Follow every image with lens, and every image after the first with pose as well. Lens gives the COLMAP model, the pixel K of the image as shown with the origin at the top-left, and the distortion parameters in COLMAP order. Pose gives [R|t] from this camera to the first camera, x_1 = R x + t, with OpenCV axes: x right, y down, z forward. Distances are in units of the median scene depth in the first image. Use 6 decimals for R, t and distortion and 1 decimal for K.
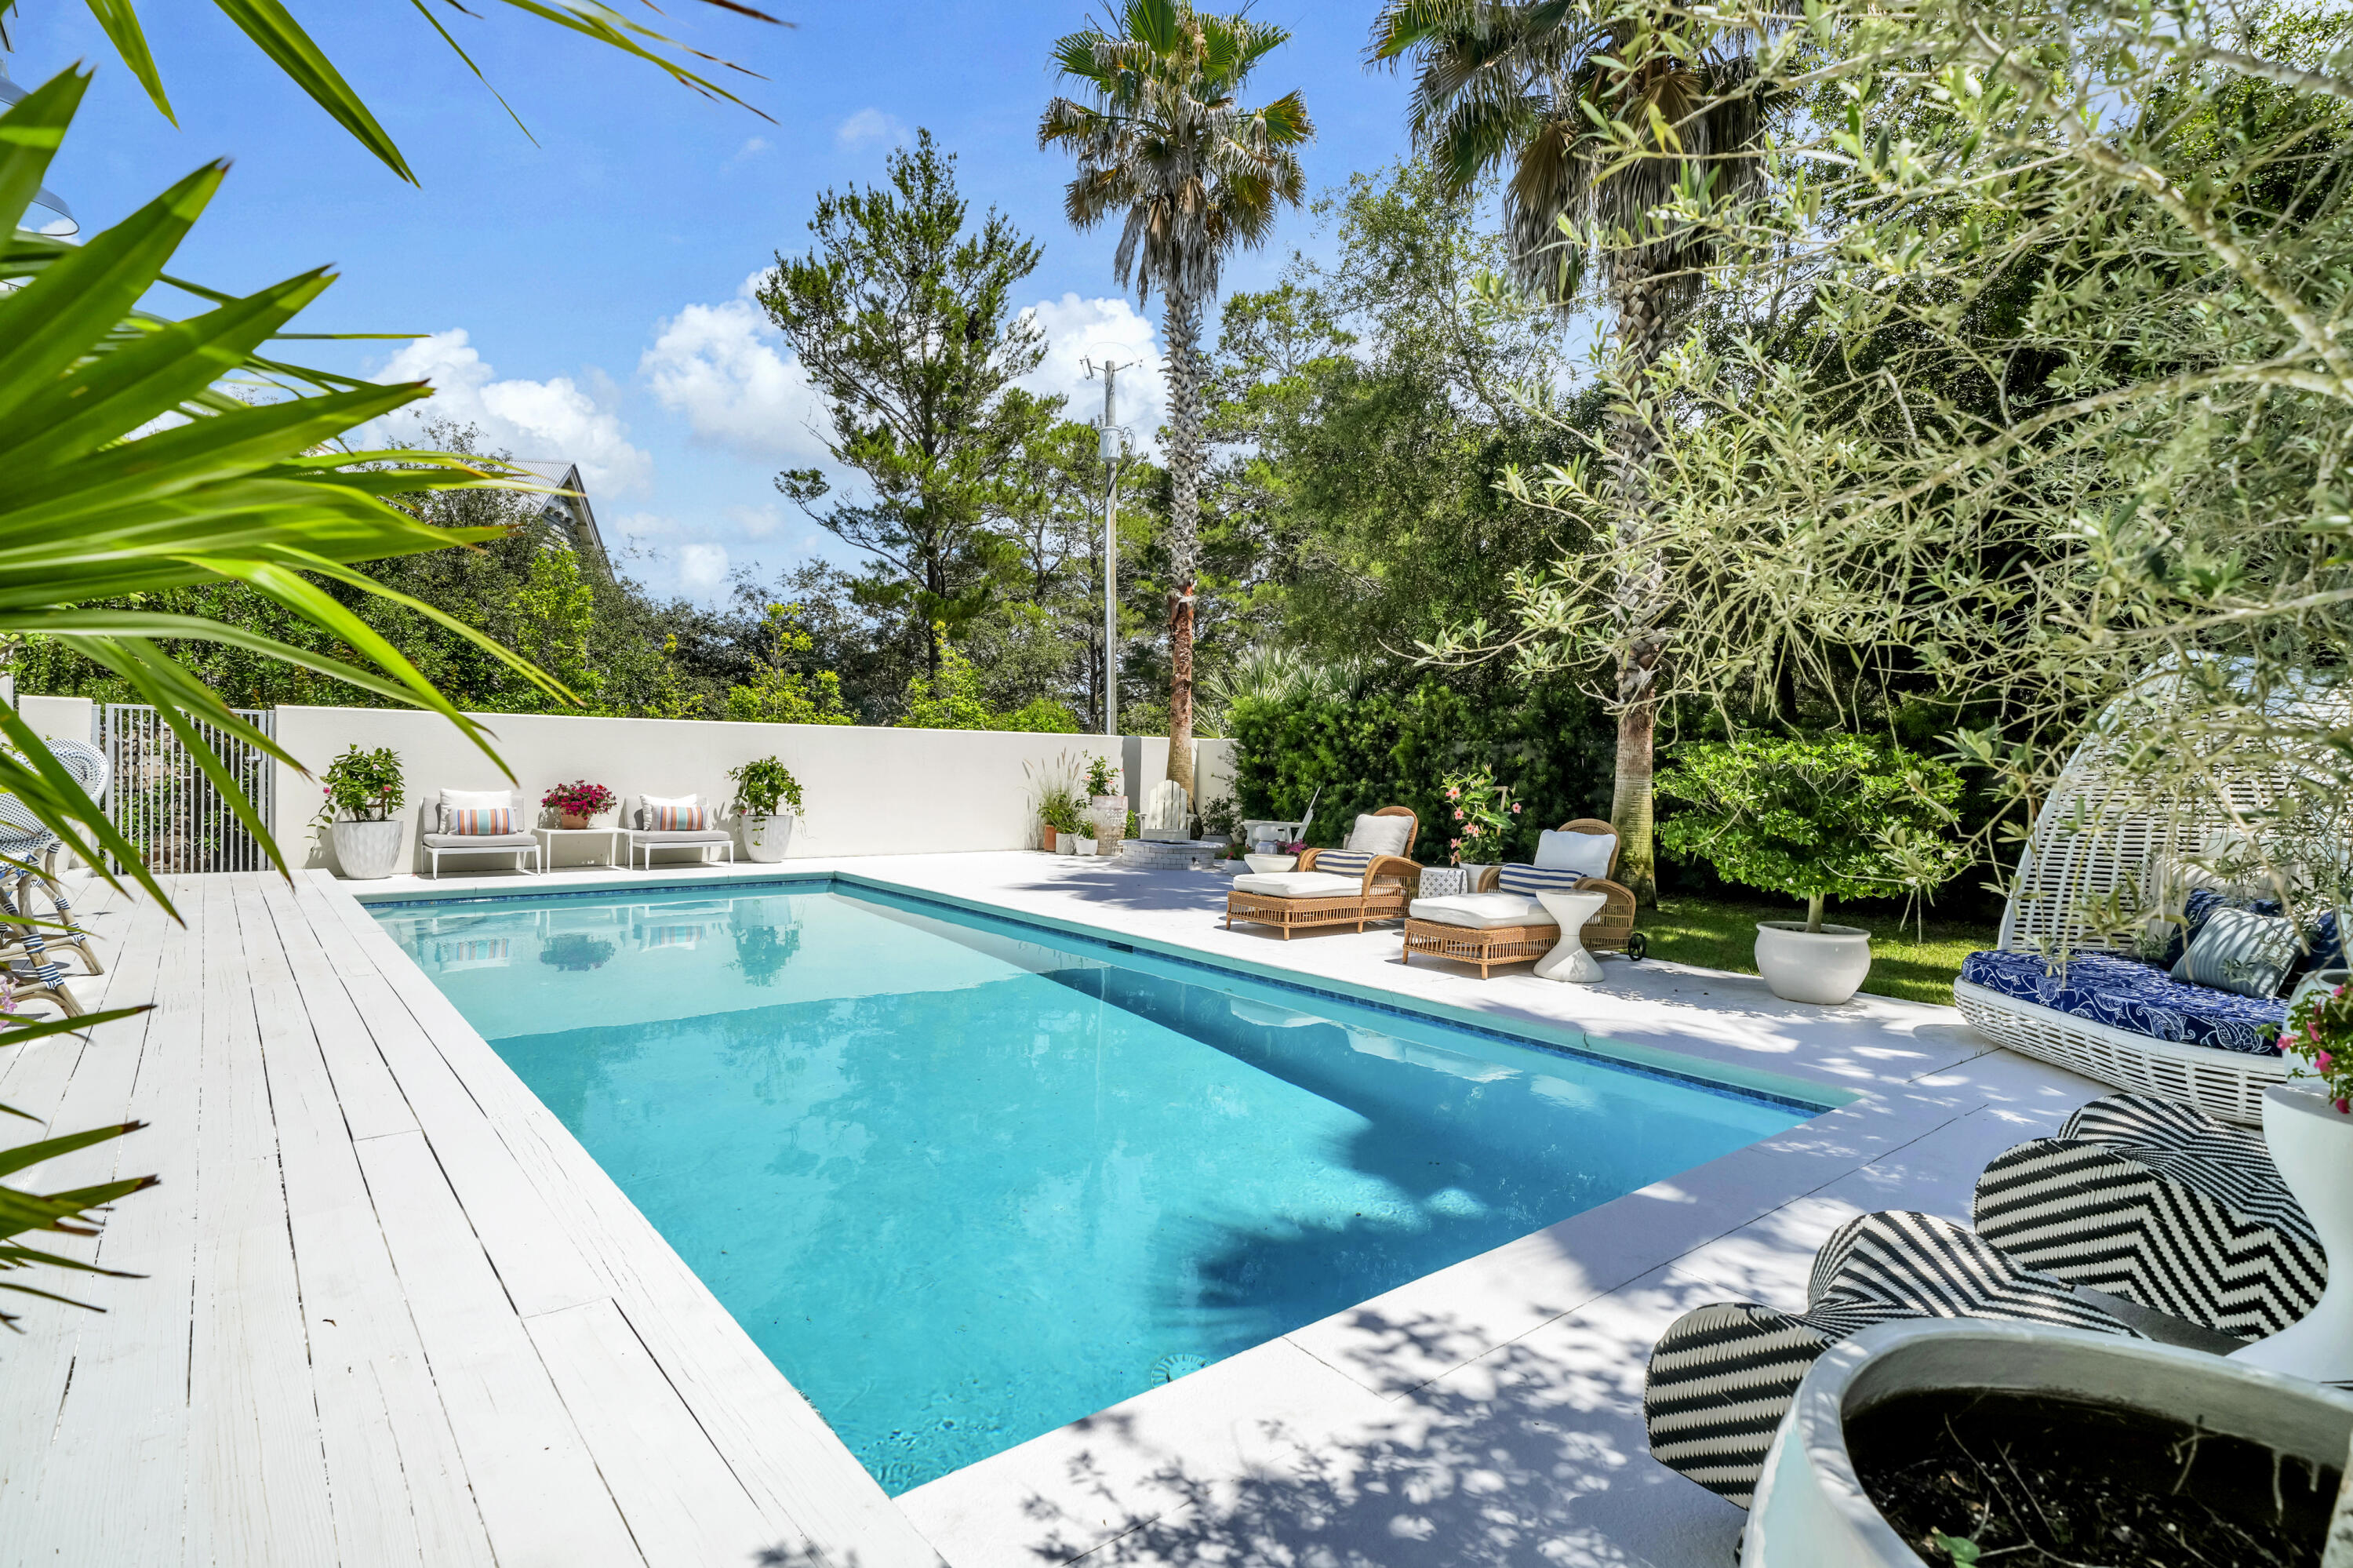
lens RADIAL K [[1108.4, 0, 1176.1], [0, 1108.4, 789.9], [0, 0, 1]] dist [0.008846, -0.000165]
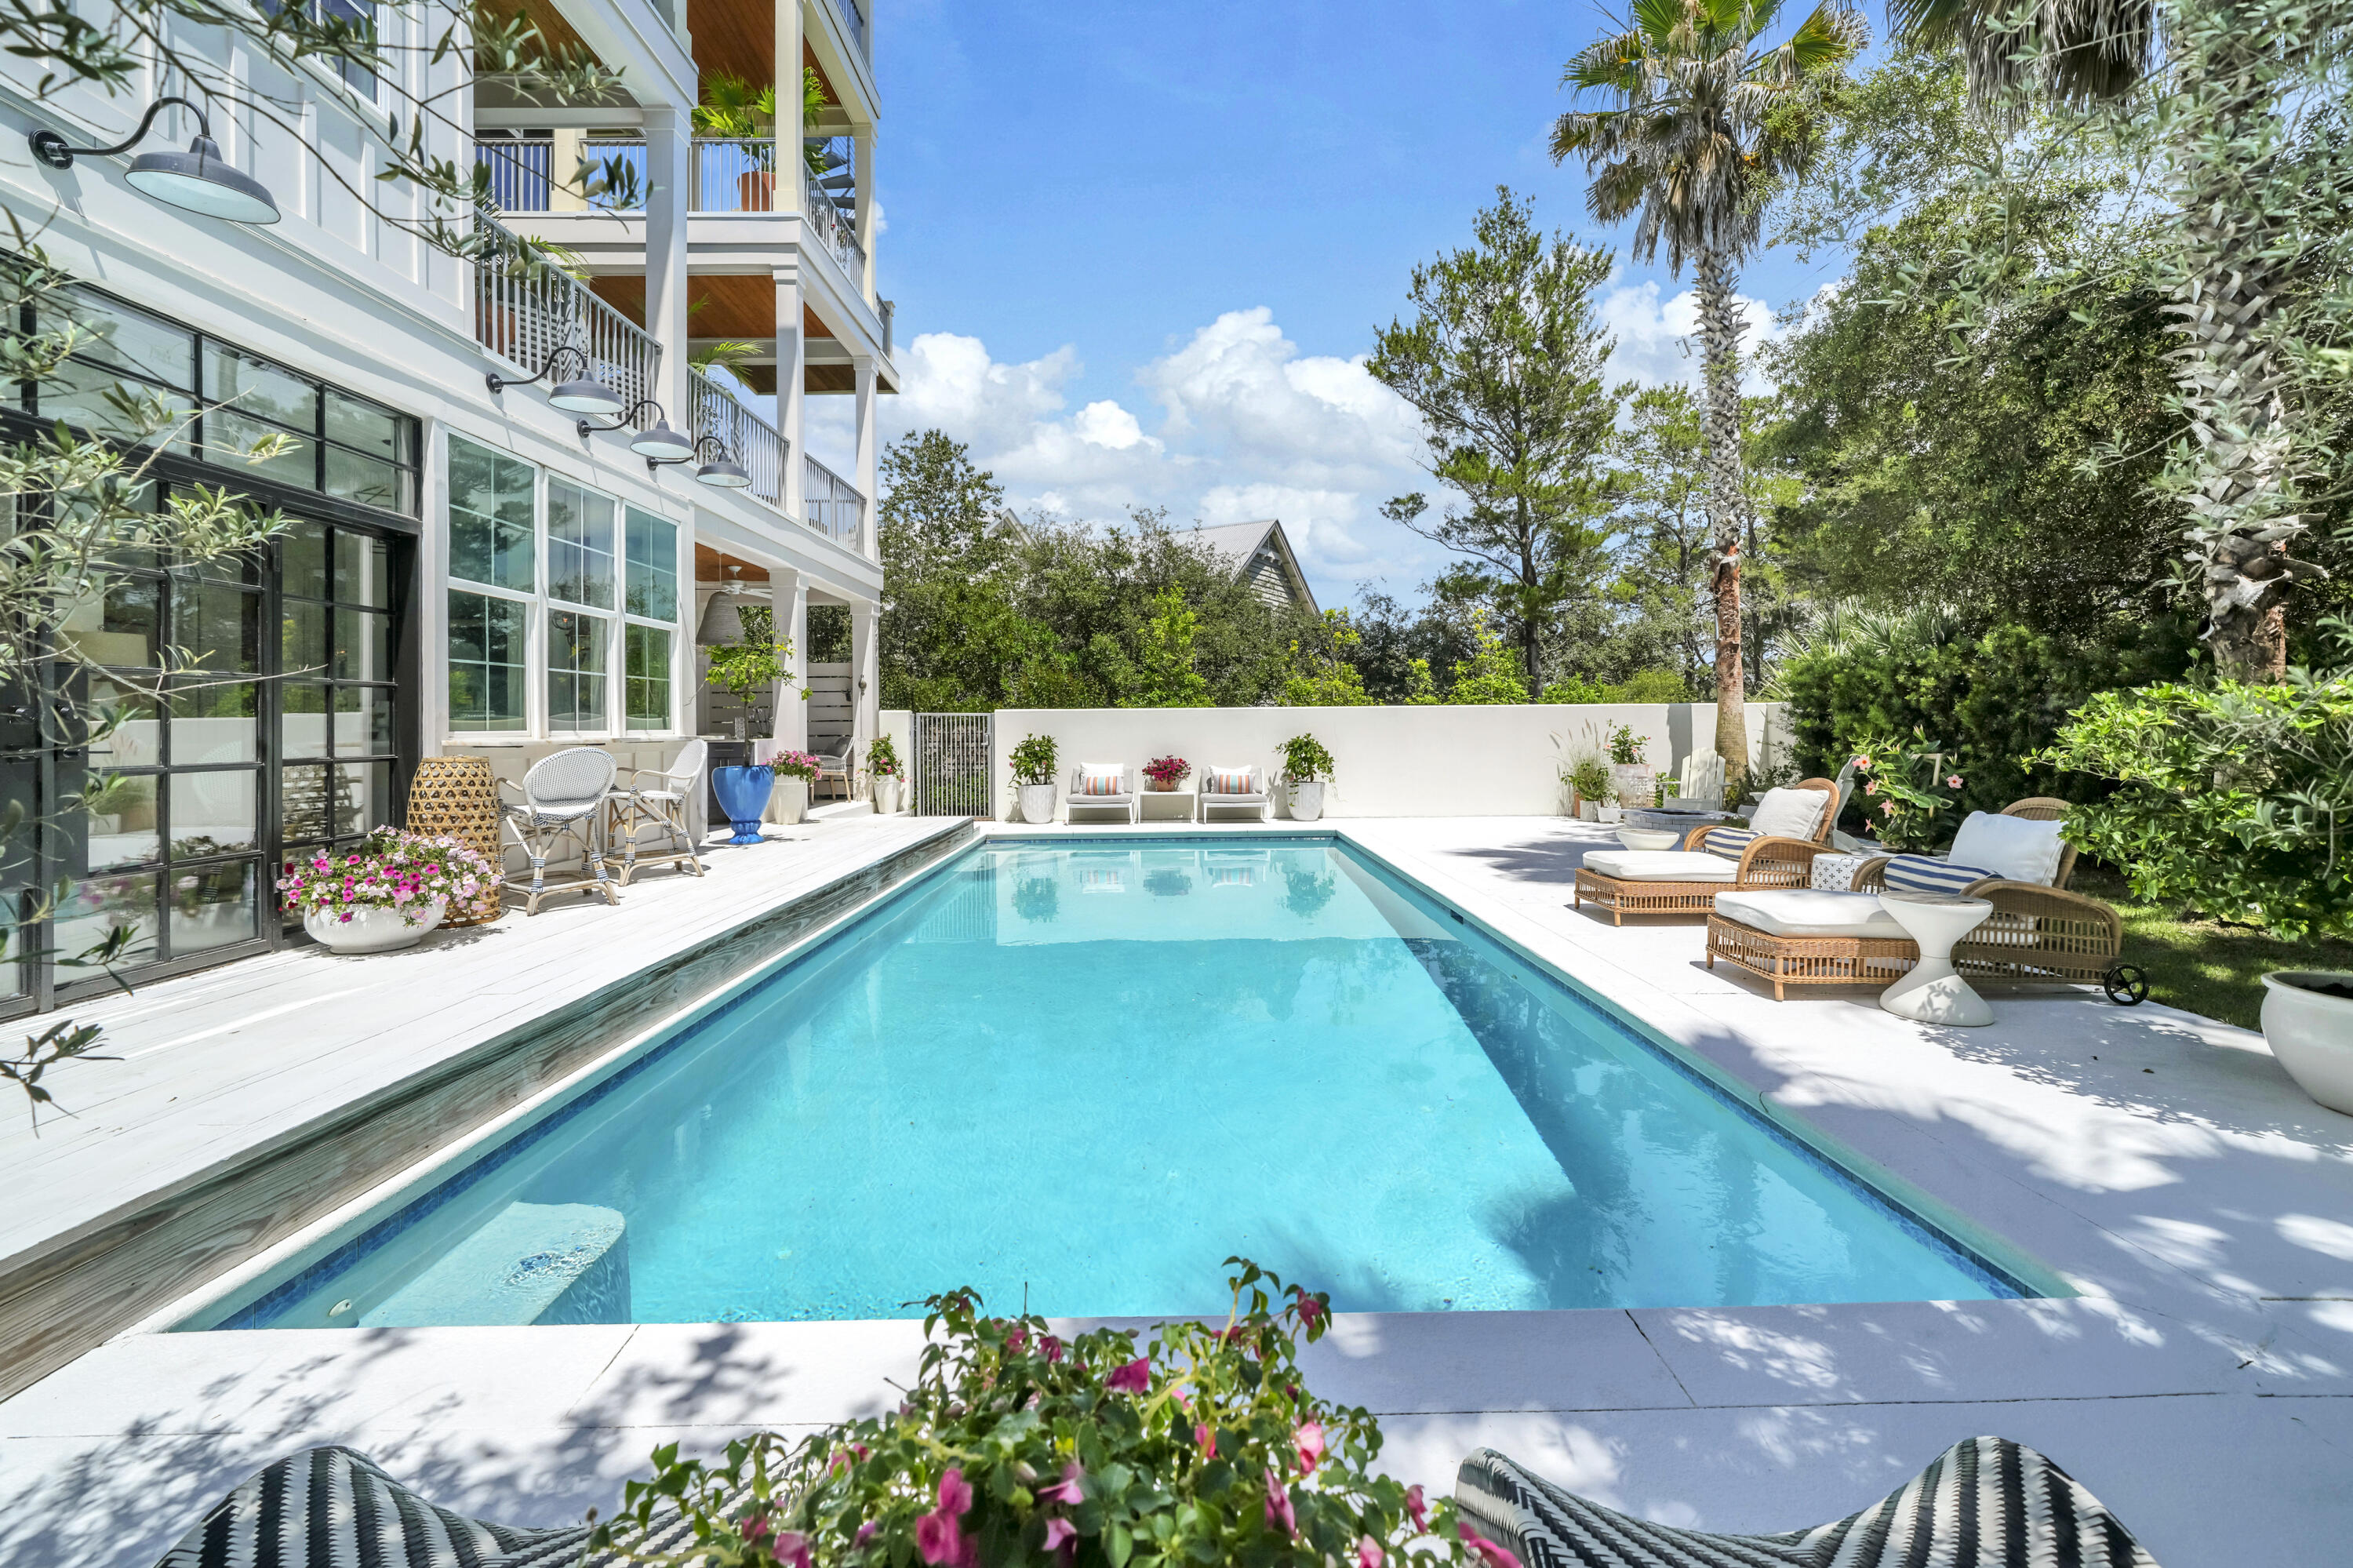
lens RADIAL K [[939.1, 0, 1211.5], [0, 939.1, 720.8], [0, 0, 1]] dist [-0.003426, -0.000046]
pose [[0.800709, -0.032163, -0.598190, 0.167393], [0.008764, 0.999080, -0.041986, -0.001834], [0.598990, 0.028375, 0.800254, 0.101093]]
